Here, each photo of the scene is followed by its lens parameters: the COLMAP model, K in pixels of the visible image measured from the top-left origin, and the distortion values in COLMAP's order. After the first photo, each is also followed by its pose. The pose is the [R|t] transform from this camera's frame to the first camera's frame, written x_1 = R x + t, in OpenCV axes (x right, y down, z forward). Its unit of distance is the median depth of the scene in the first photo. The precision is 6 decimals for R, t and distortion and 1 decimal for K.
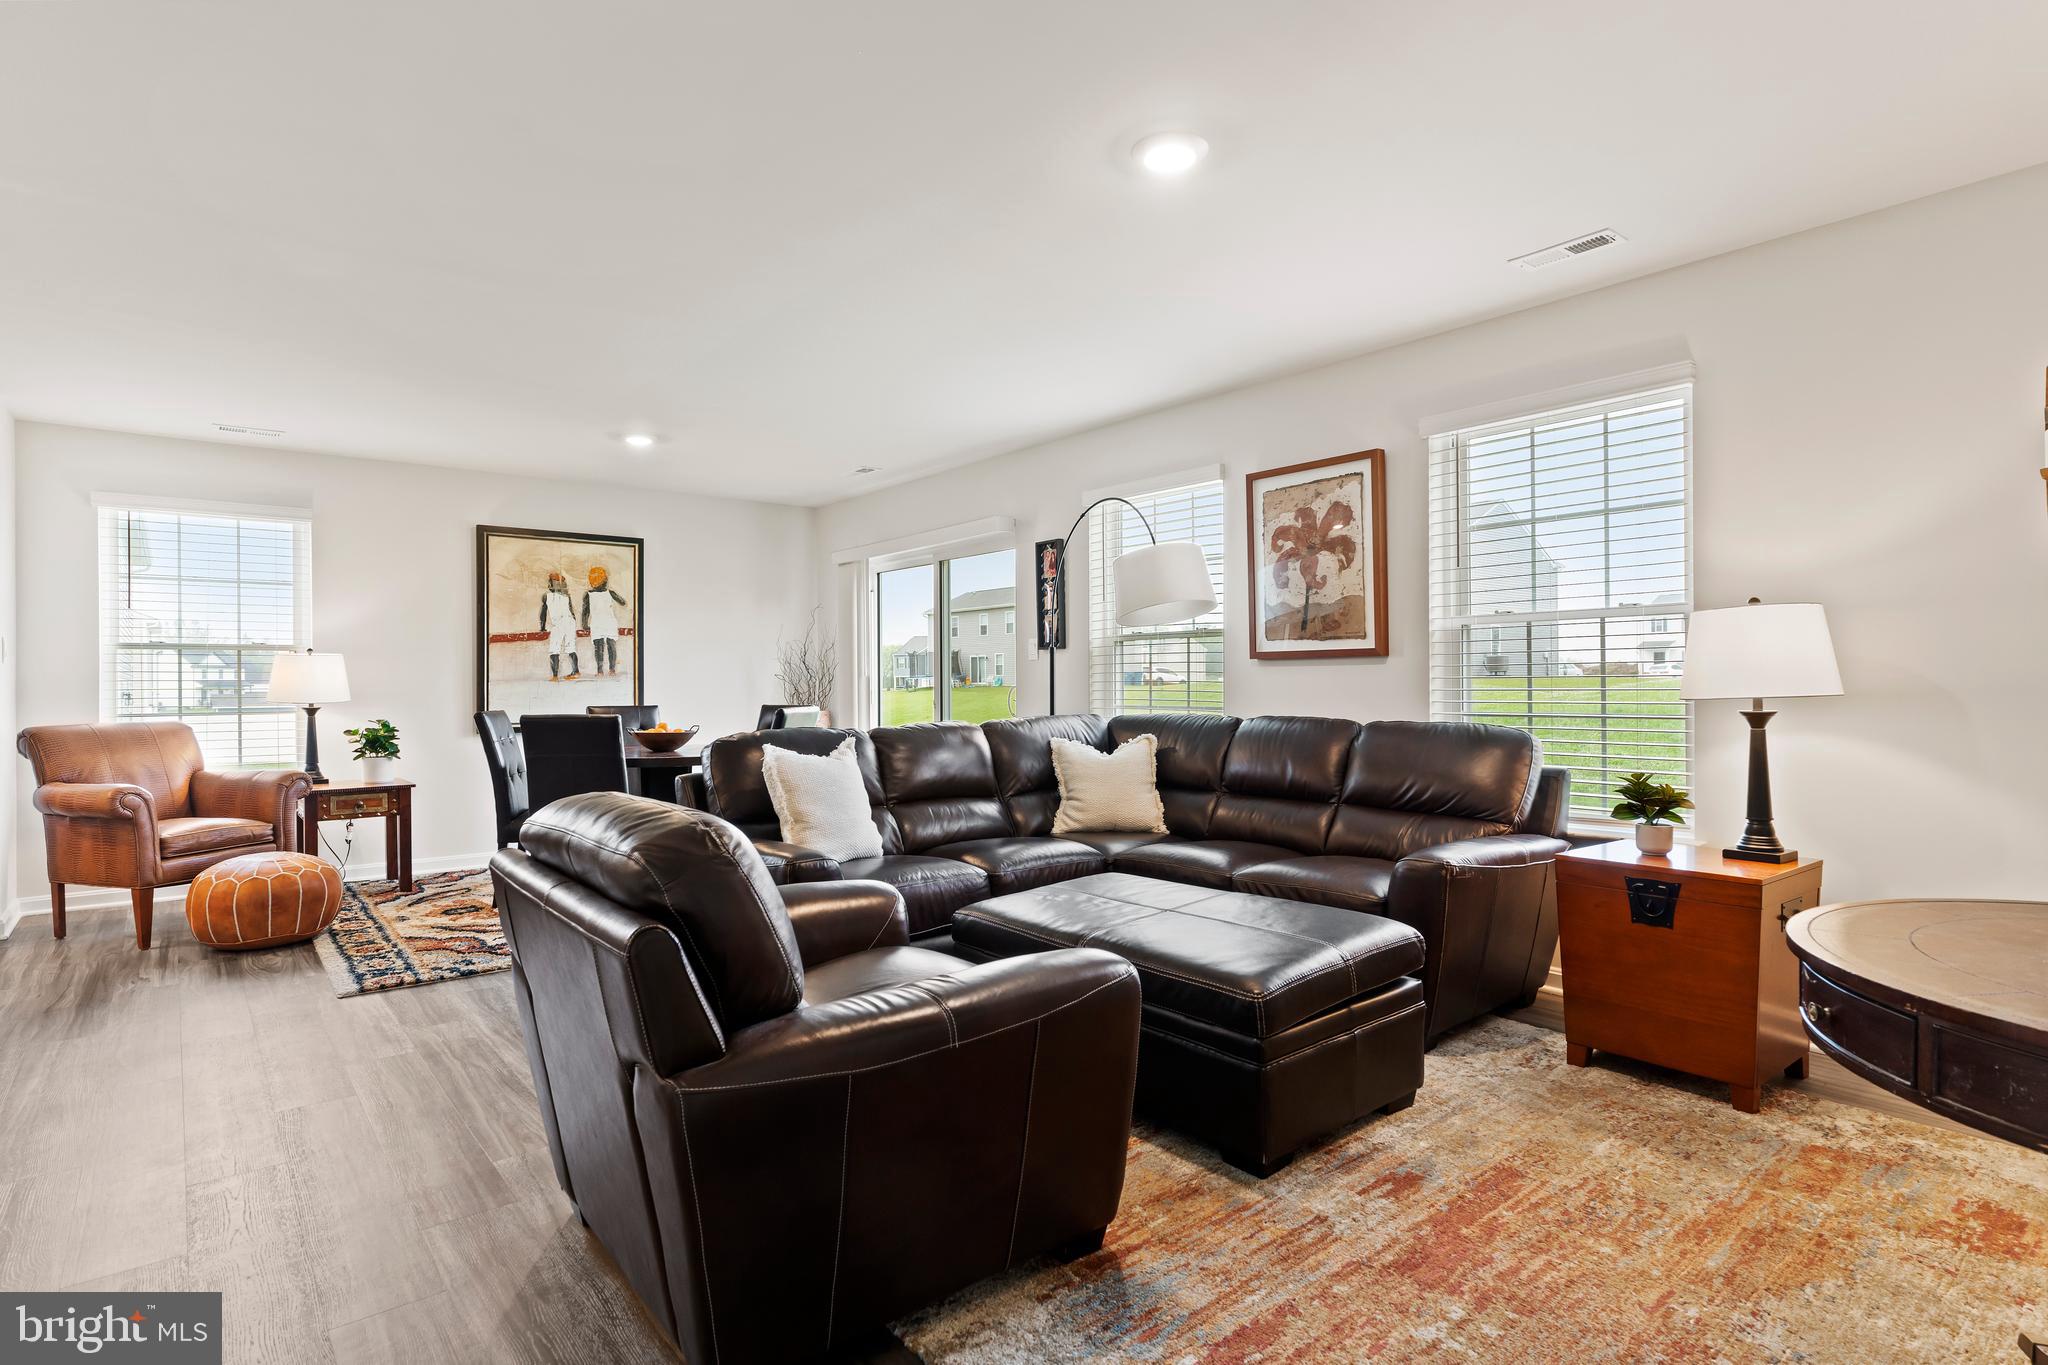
lens RADIAL K [[1054.3, 0, 1020.5], [0, 1054.3, 673.6], [0, 0, 1]] dist [-0.009406, 0.007814]
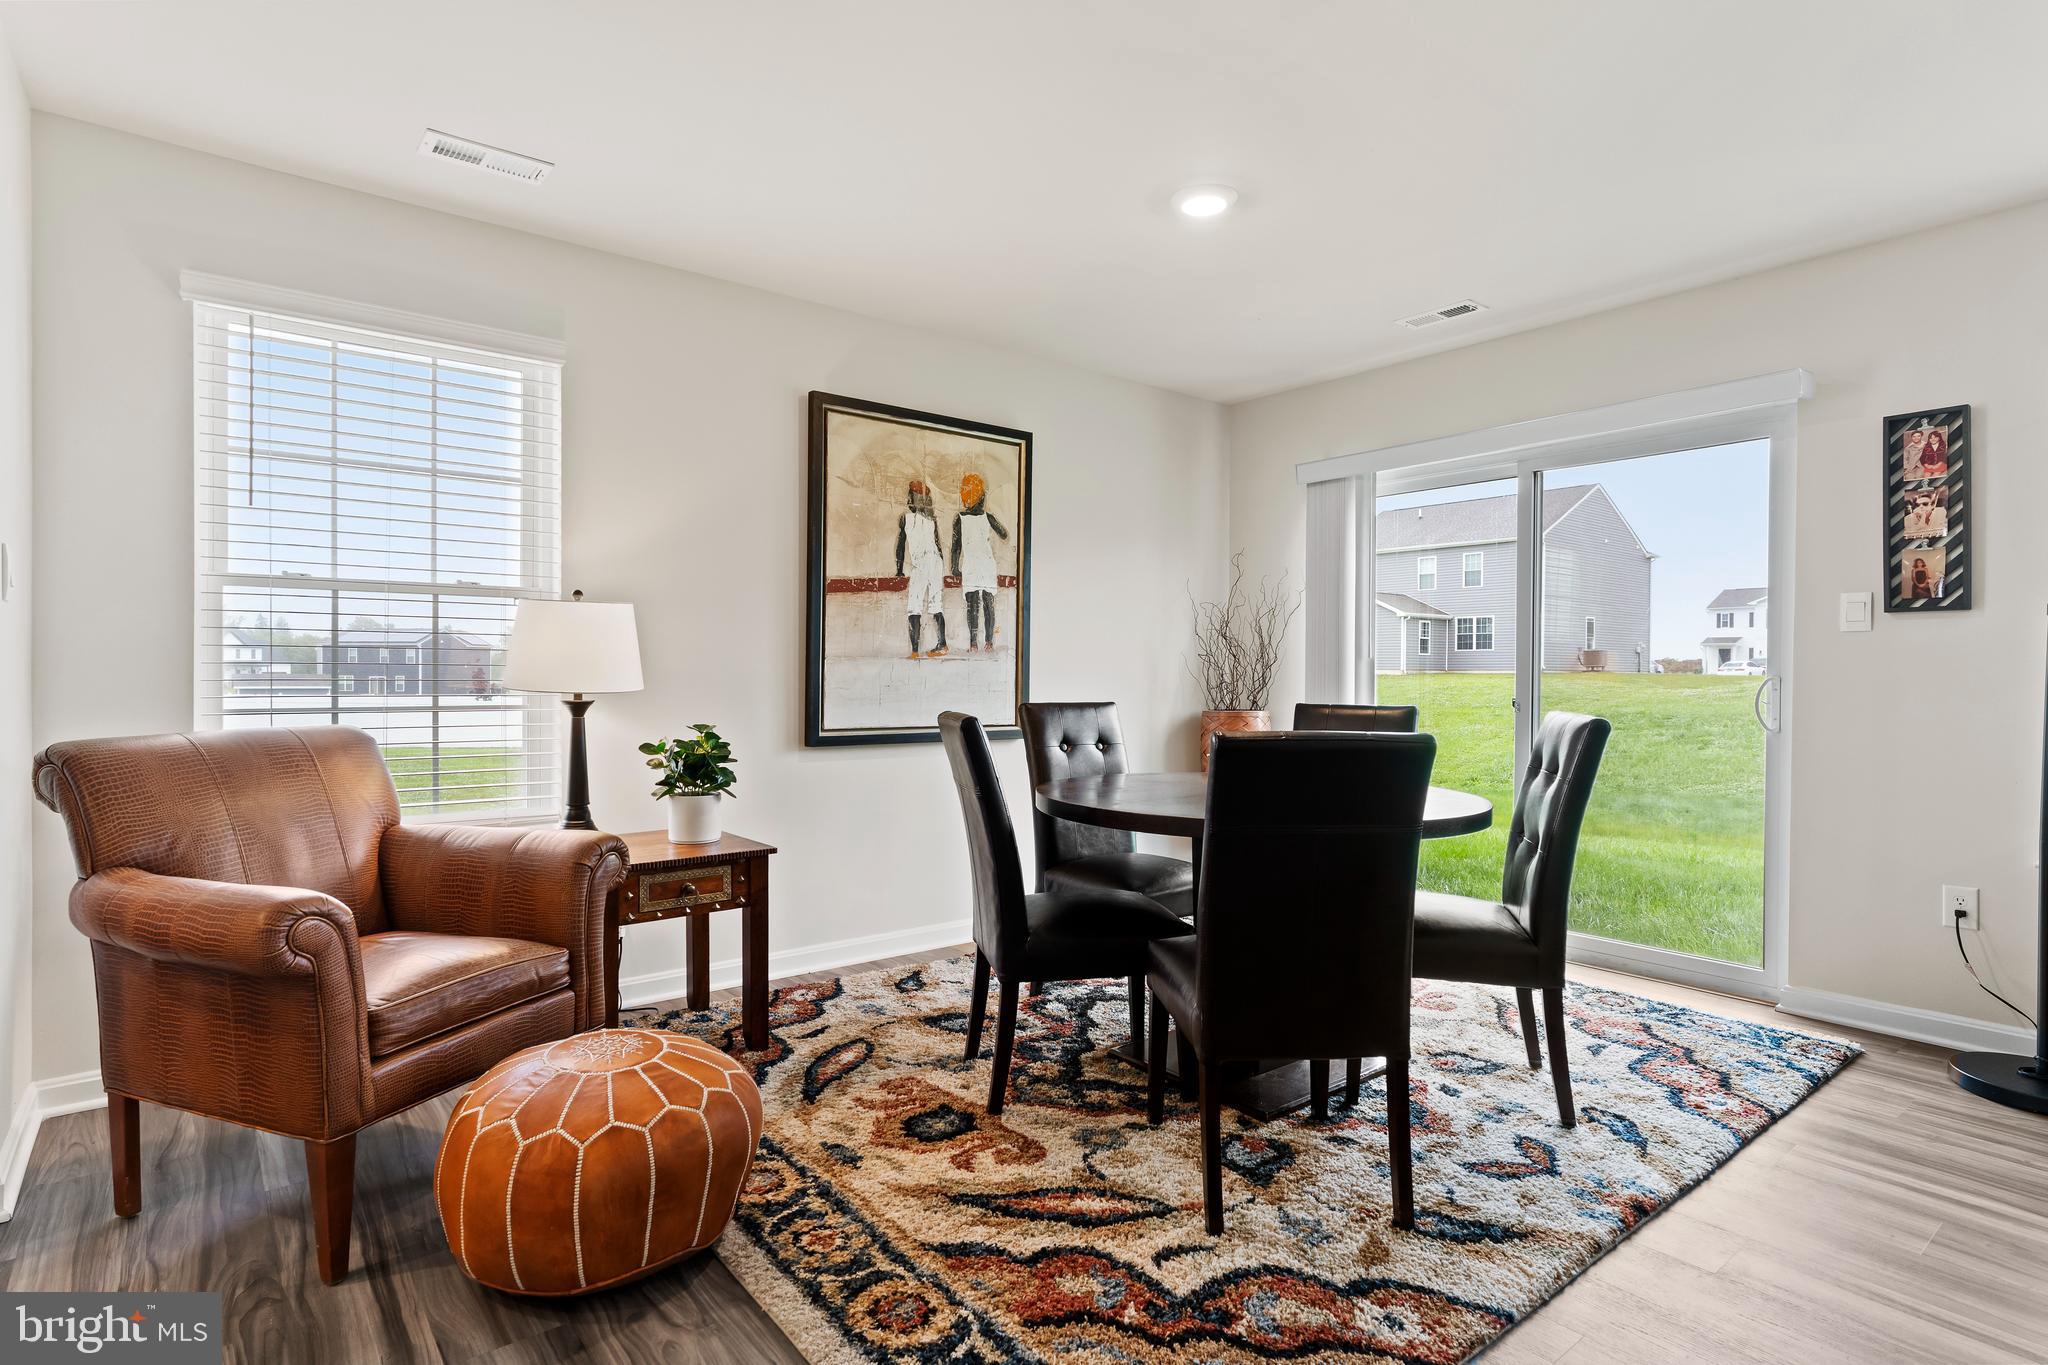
lens RADIAL K [[1054.3, 0, 1027.7], [0, 1054.3, 673.7], [0, 0, 1]] dist [-0.009406, 0.007814]
pose [[0.999897, 0.013480, -0.004969, -0.446400], [-0.013424, 0.999848, 0.011106, 0.009579], [0.005118, -0.011038, 0.999926, 0.468011]]
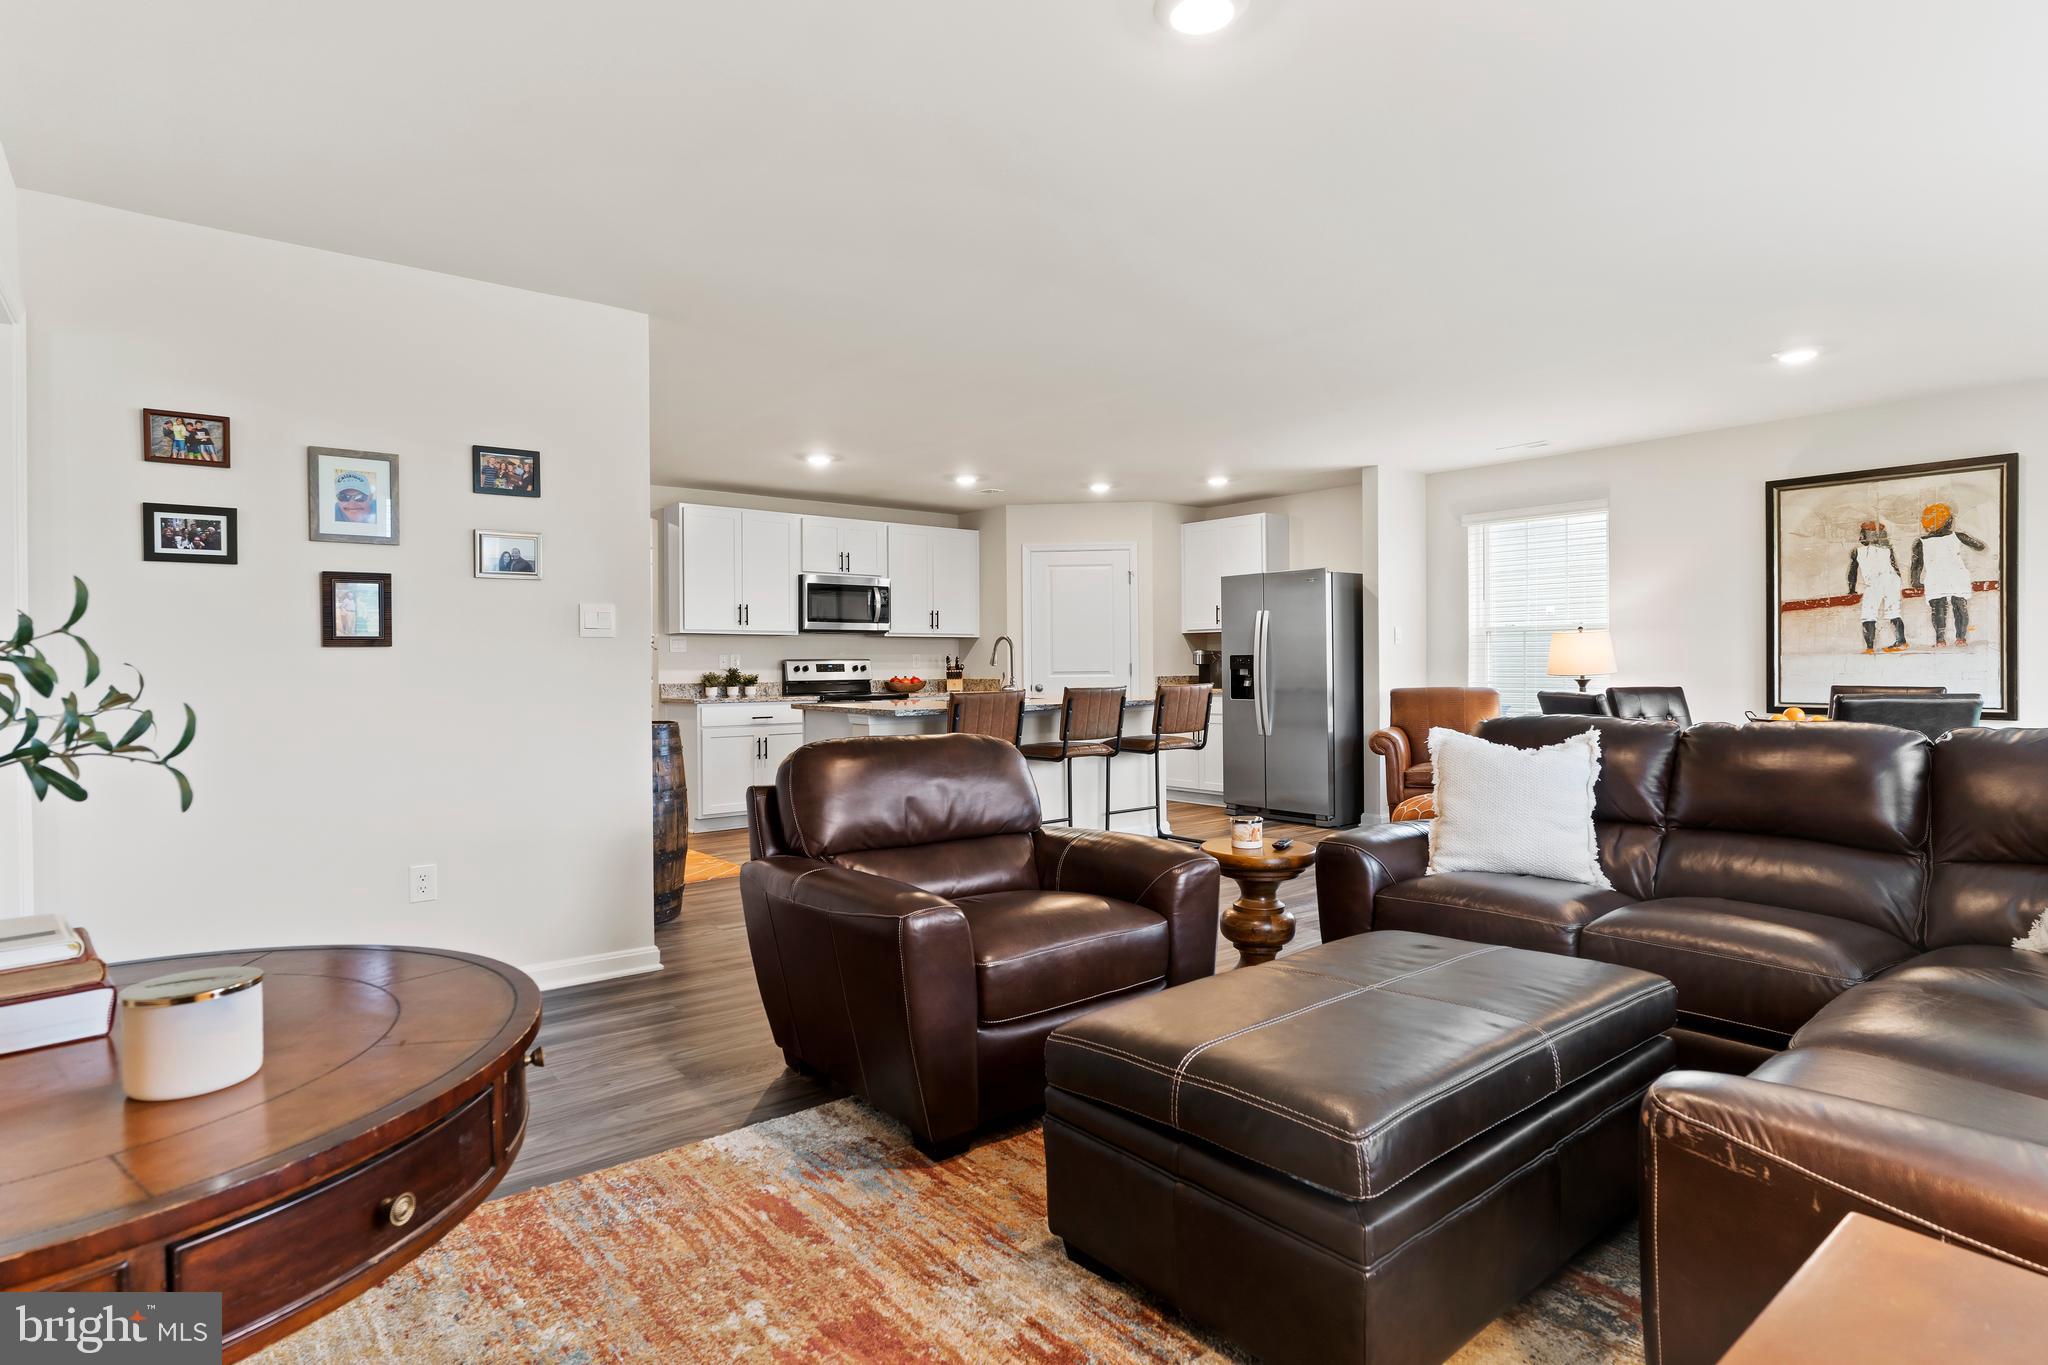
lens RADIAL K [[1054.3, 0, 1018.9], [0, 1054.3, 672.8], [0, 0, 1]] dist [-0.009406, 0.007814]
pose [[-0.009573, 0.015211, -0.999838, 0.454713], [0.016648, 0.999748, 0.015050, -0.001863], [0.999816, -0.016501, -0.009824, 0.414285]]
